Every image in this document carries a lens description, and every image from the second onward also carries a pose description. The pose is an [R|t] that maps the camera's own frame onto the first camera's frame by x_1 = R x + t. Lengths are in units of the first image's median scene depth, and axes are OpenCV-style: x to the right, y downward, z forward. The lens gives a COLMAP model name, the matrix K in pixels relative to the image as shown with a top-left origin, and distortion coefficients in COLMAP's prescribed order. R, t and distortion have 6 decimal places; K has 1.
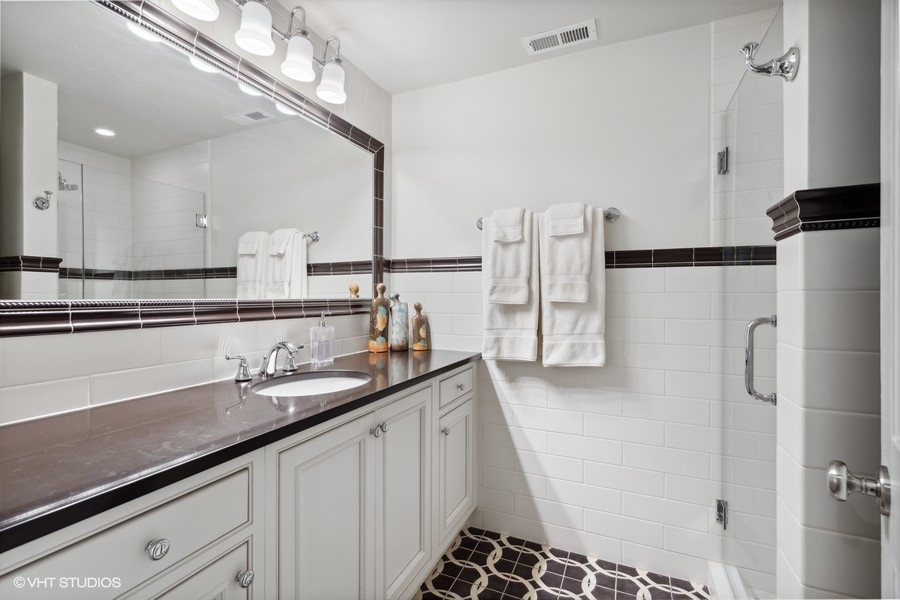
lens RADIAL K [[409.9, 0, 450.3], [0, 409.9, 302.0], [0, 0, 1]] dist [-0.007922, -0.000270]
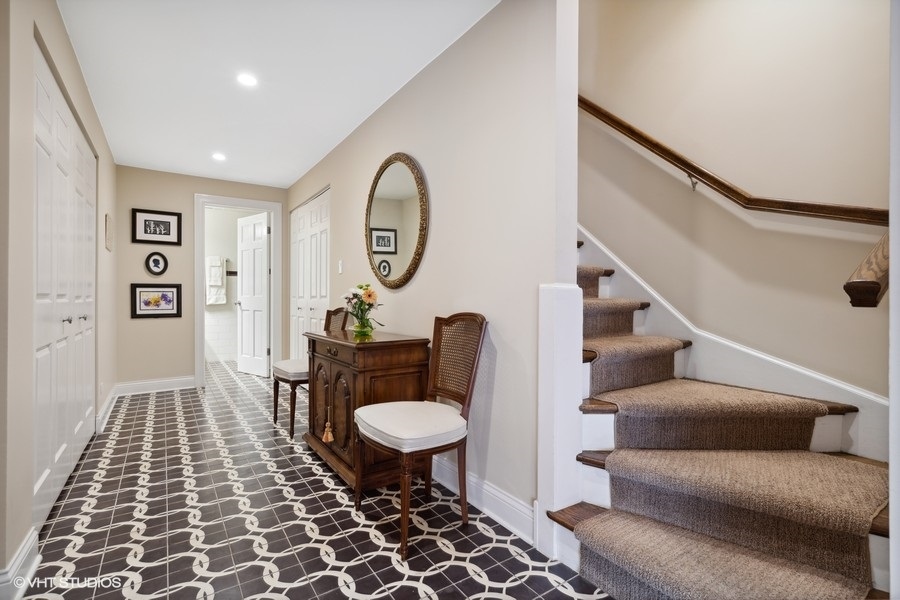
lens RADIAL K [[406.6, 0, 442.5], [0, 406.6, 297.5], [0, 0, 1]] dist [-0.004079, 0.000376]
pose [[0.556524, -0.010262, 0.830768, -1.455087], [0.001657, 0.999935, 0.011242, 0.066032], [-0.830830, -0.004880, 0.556505, -2.435724]]
